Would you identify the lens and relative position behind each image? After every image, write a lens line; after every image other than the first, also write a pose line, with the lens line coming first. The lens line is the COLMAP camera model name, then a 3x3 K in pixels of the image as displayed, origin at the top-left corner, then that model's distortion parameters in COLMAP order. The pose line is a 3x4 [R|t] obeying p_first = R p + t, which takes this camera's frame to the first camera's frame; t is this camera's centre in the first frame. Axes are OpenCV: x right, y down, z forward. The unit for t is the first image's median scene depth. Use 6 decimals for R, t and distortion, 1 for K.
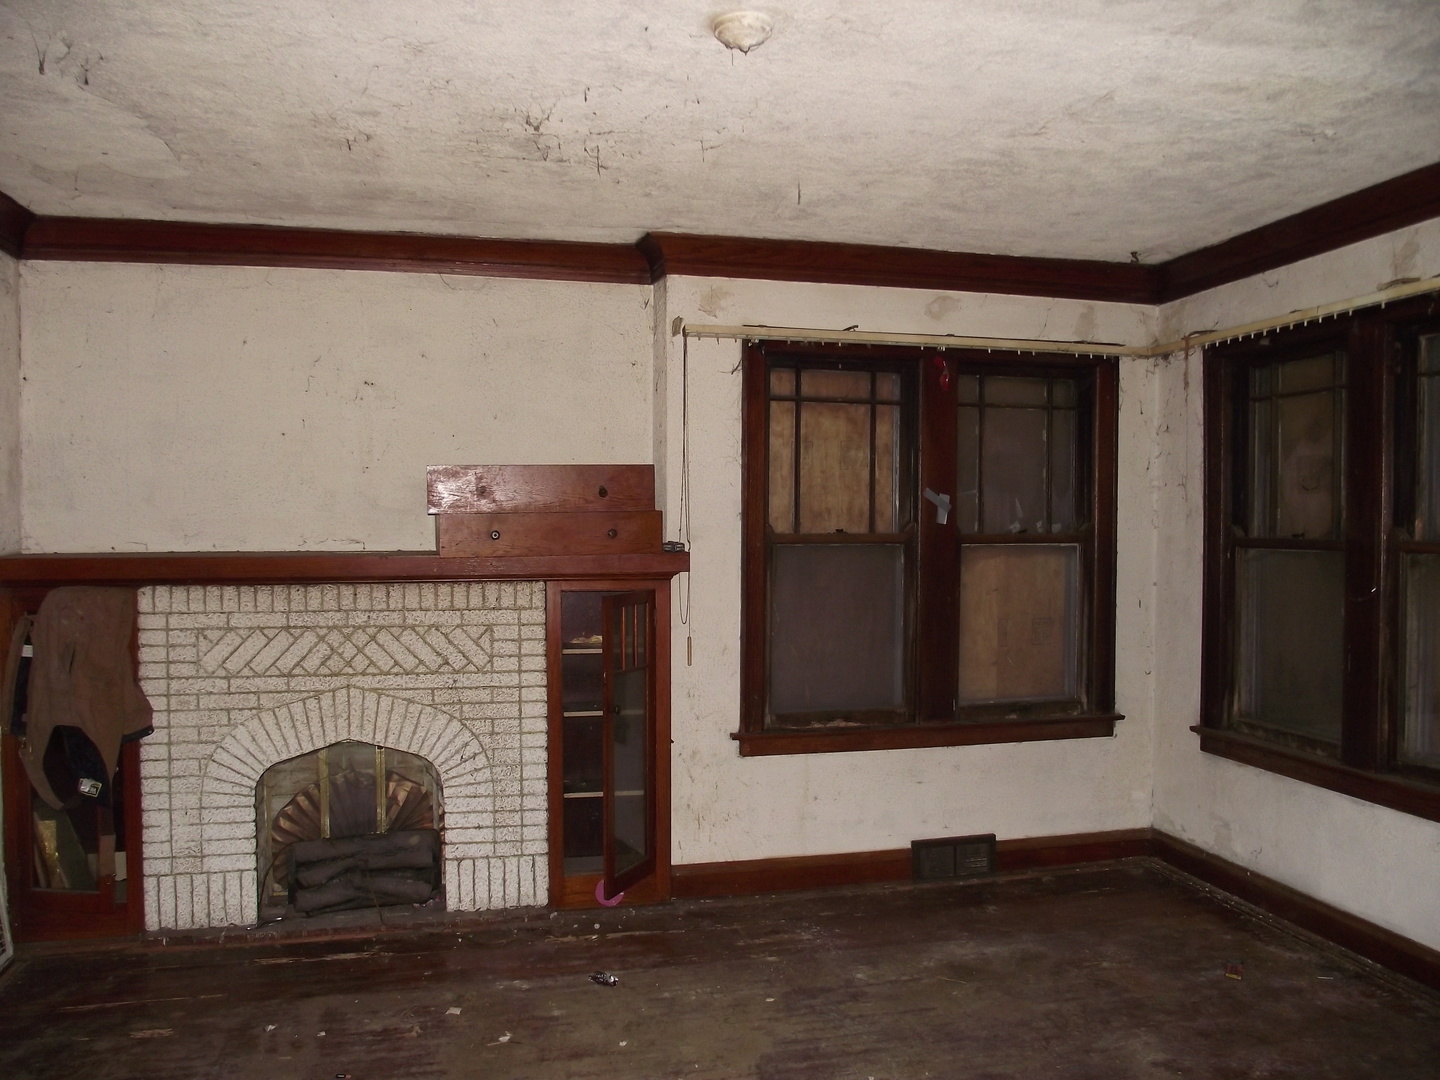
lens RADIAL K [[1132.0, 0, 720.0], [0, 1132.0, 540.0], [0, 0, 1]] dist [-0.076901, -0.001655]
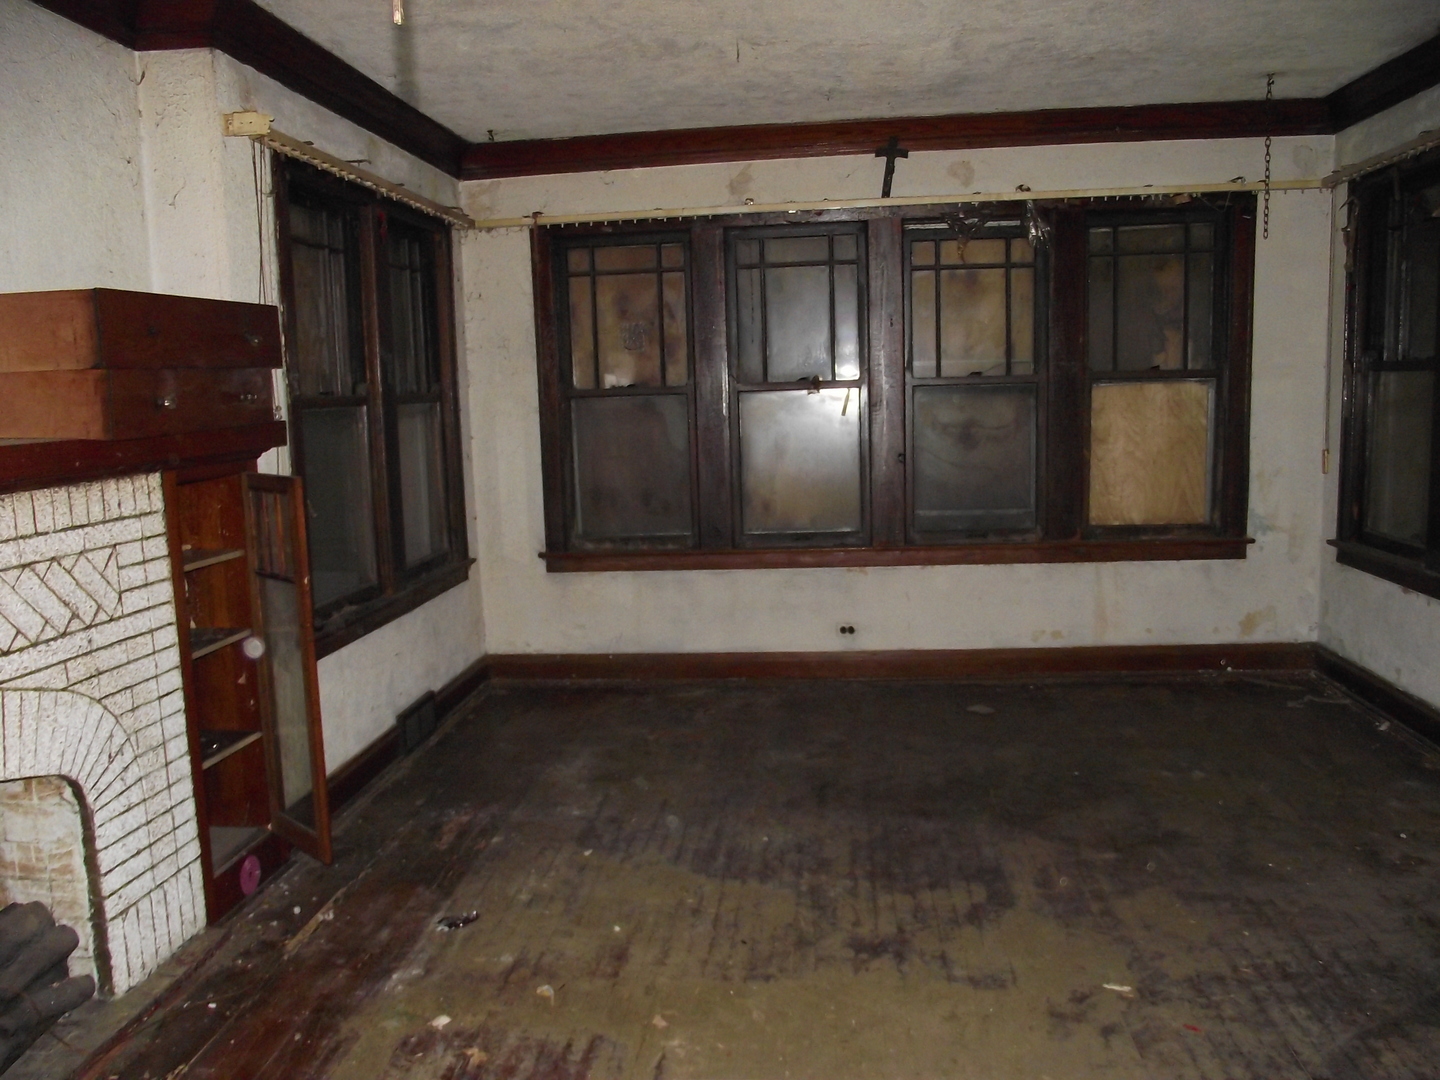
lens RADIAL K [[1156.3, 0, 720.0], [0, 1156.3, 540.0], [0, 0, 1]] dist [-0.058442, -0.001103]
pose [[0.307346, -0.136717, 0.941726, -0.712182], [0.043966, 0.990609, 0.129465, 0.003379], [-0.950582, 0.001613, 0.310470, 0.470760]]
